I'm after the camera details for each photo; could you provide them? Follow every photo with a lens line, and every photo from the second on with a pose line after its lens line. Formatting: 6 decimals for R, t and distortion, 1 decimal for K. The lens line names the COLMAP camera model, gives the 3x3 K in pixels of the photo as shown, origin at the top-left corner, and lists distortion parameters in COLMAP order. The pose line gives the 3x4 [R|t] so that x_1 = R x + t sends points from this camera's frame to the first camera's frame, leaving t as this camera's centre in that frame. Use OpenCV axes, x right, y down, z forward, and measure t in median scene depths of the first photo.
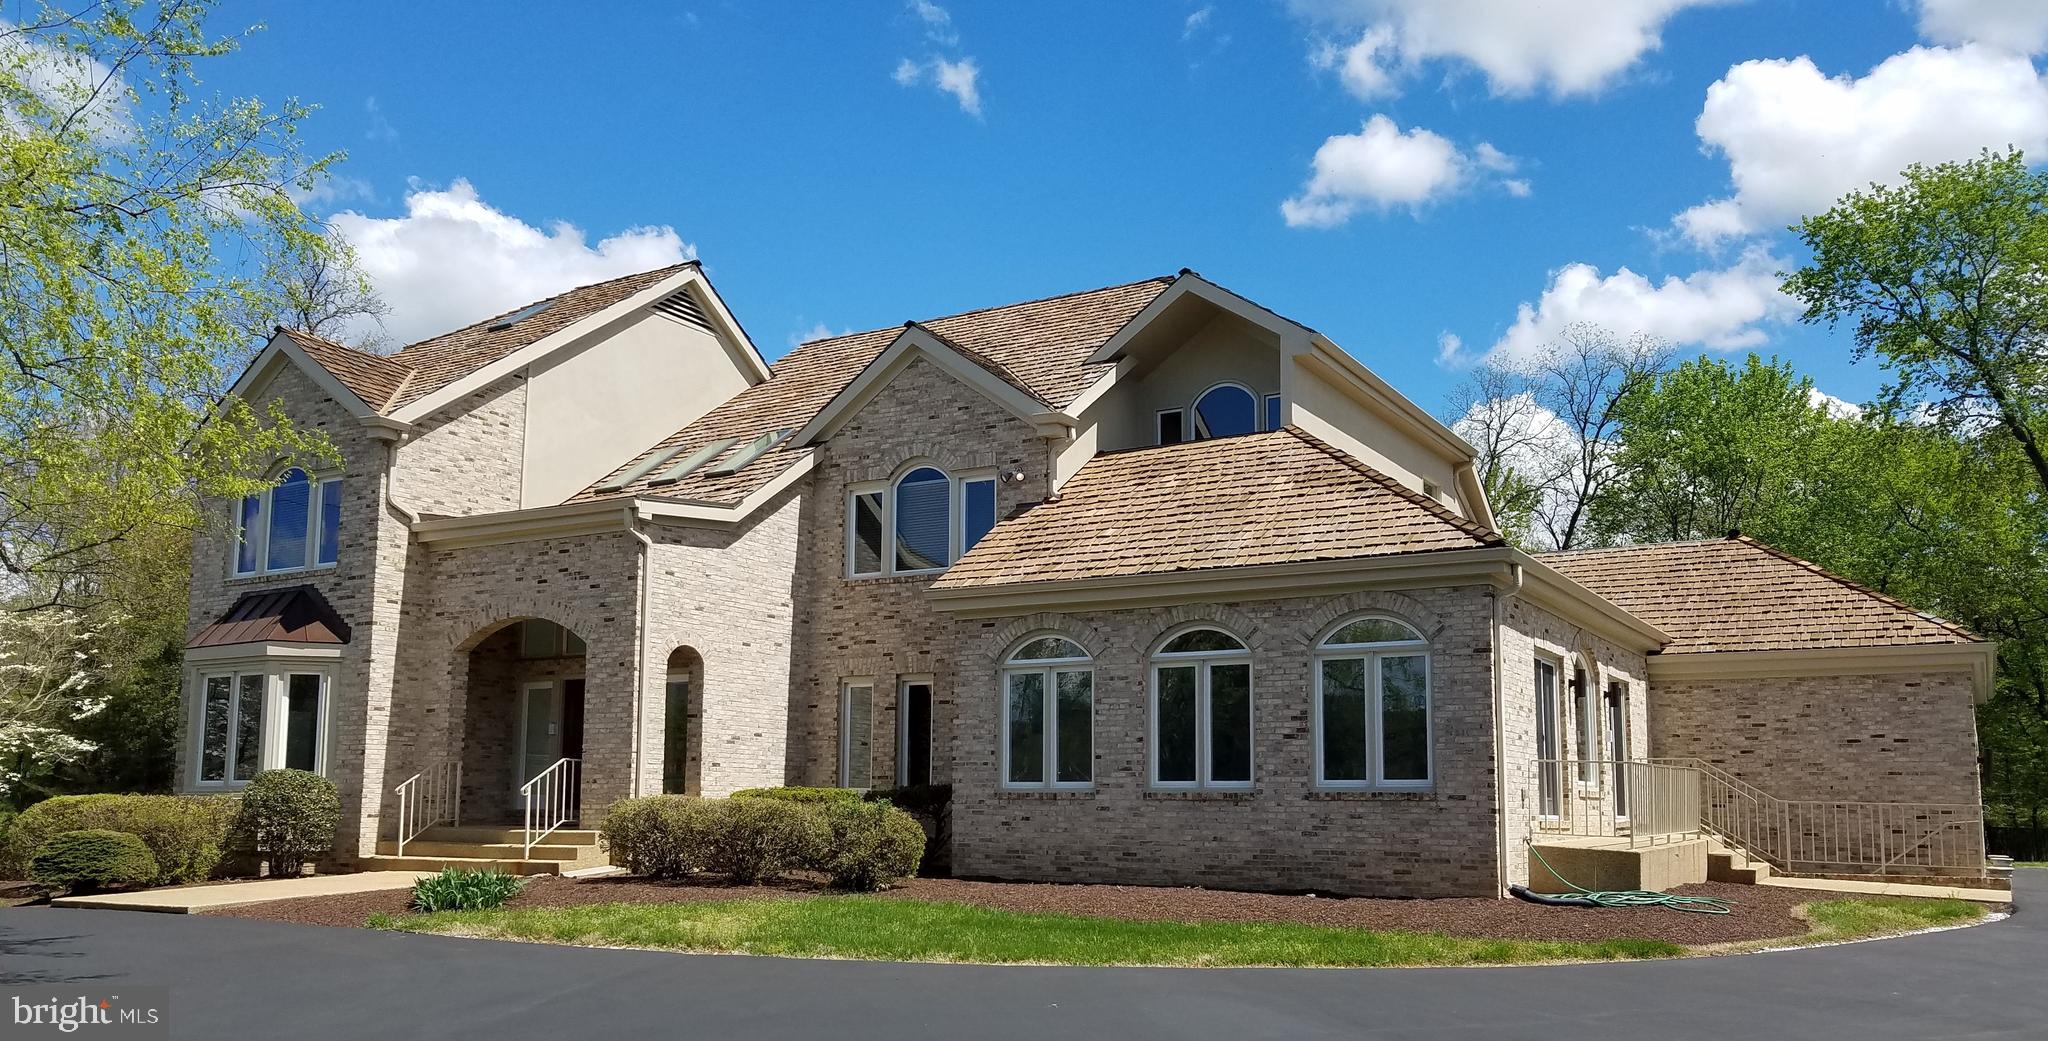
lens RADIAL K [[1763.4, 0, 1024.0], [0, 1763.4, 520.5], [0, 0, 1]] dist [0.027632, 0.001827]
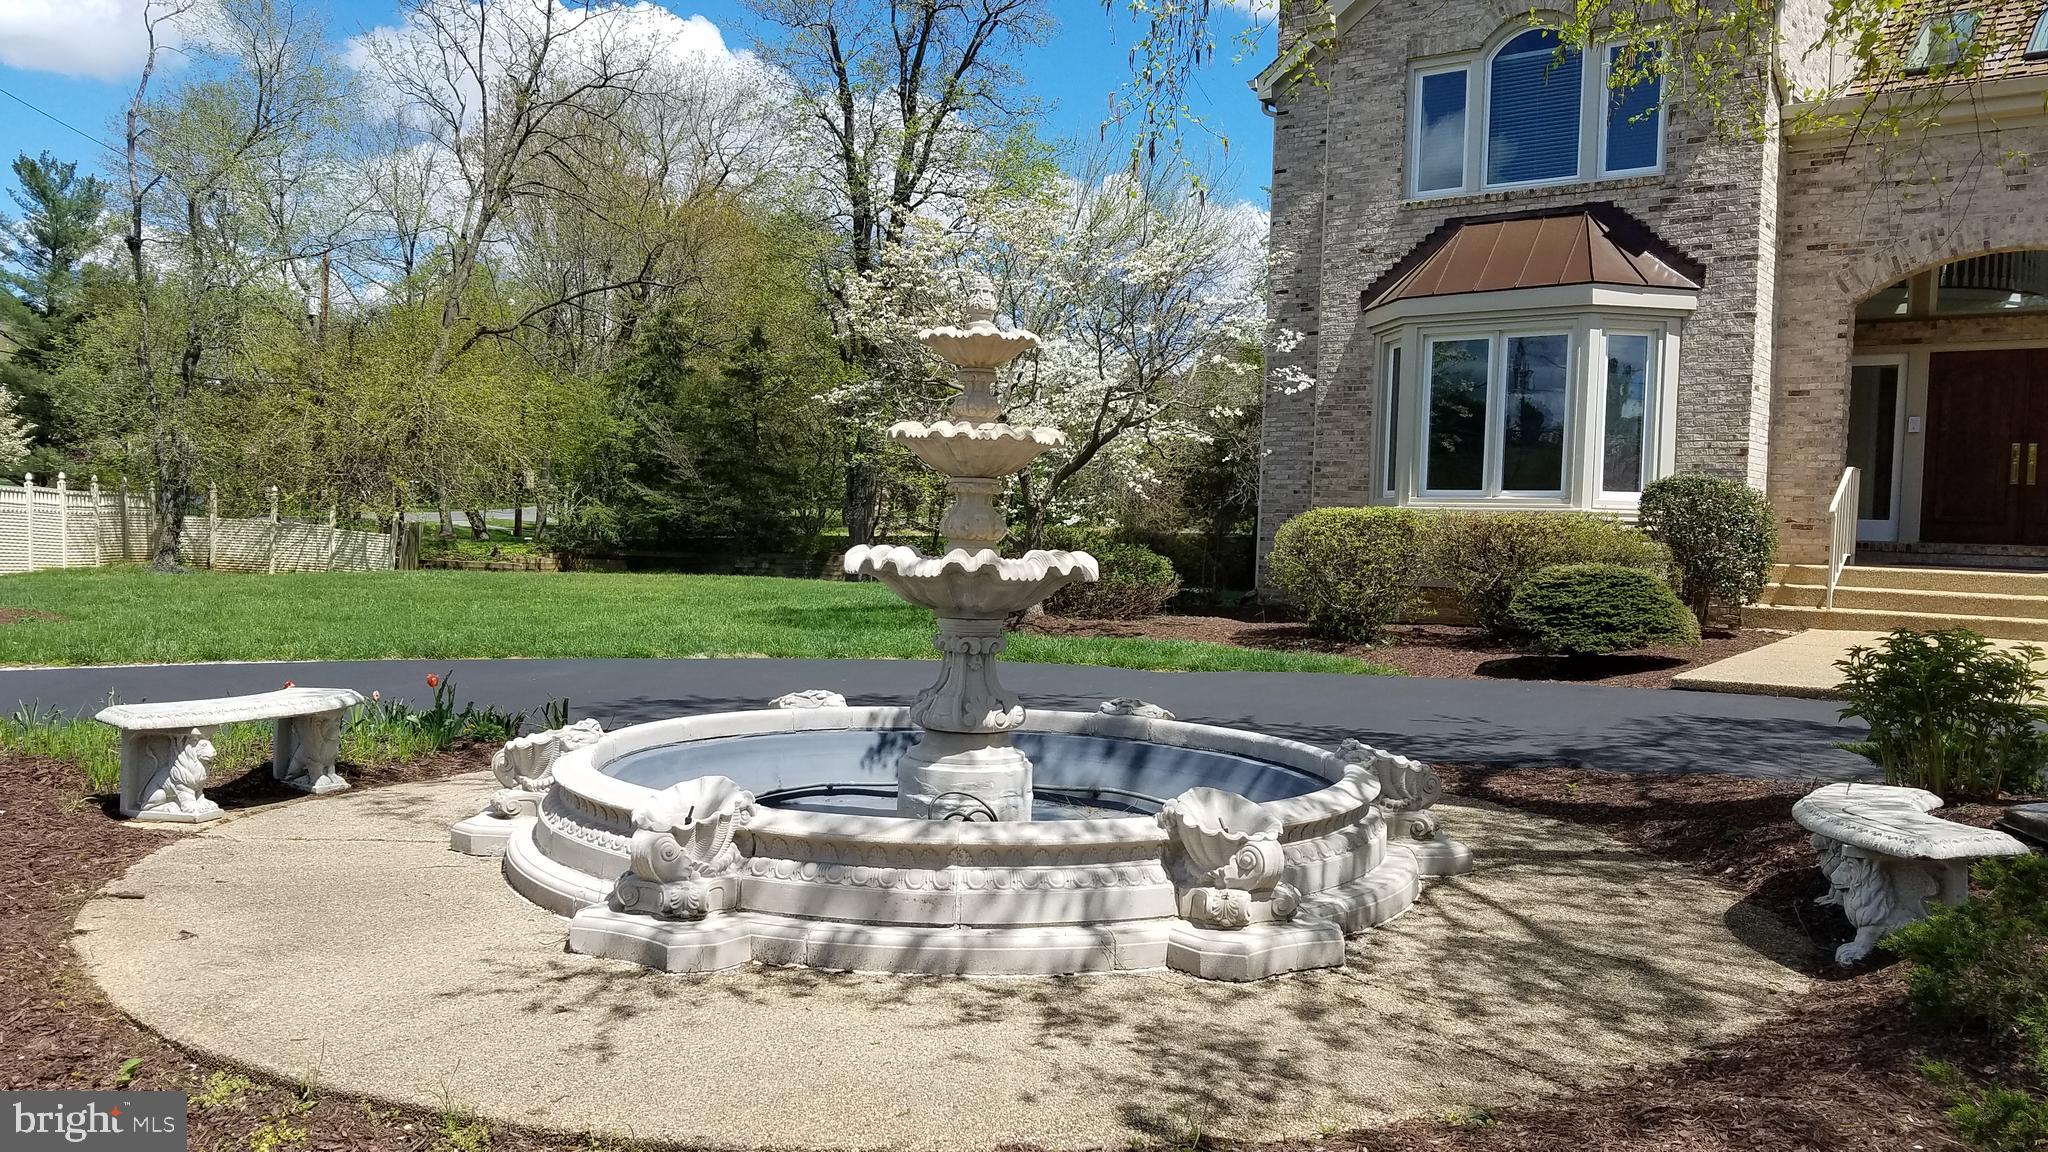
lens RADIAL K [[1636.1, 0, 1021.7], [0, 1636.1, 625.2], [0, 0, 1]] dist [-0.005849, -0.002013]
pose [[0.996074, 0.023202, -0.085433, -0.586282], [-0.003352, 0.974238, 0.225497, 0.055255], [0.088464, -0.224325, 0.970491, 0.353540]]
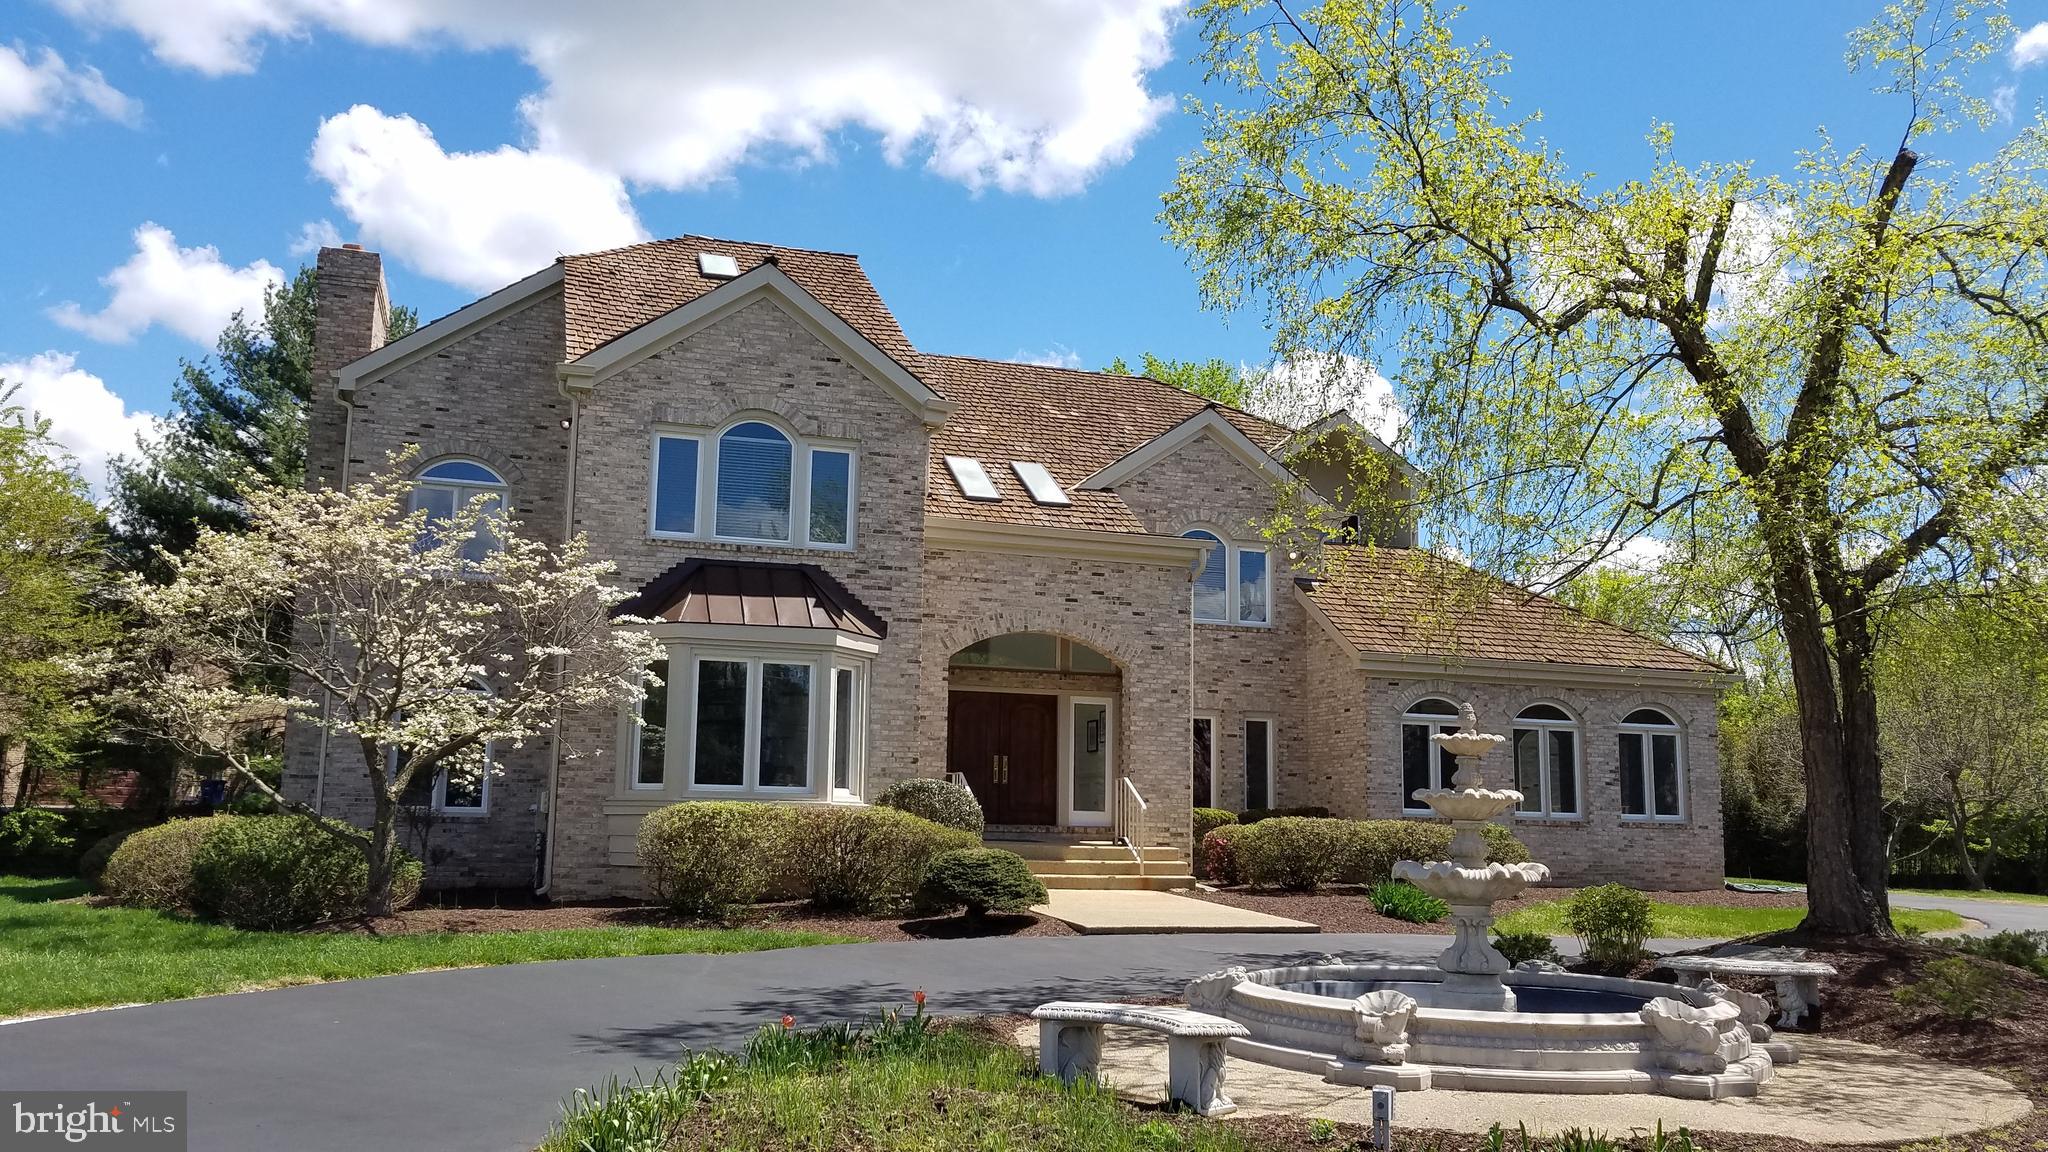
lens RADIAL K [[1635.1, 0, 1024.0], [0, 1635.1, 576.0], [0, 0, 1]] dist [-0.001749, -0.000626]
pose [[0.637901, 0.121314, 0.760503, -0.986737], [-0.145420, 0.988724, -0.035743, 0.057229], [-0.756264, -0.087792, 0.648350, 0.406367]]
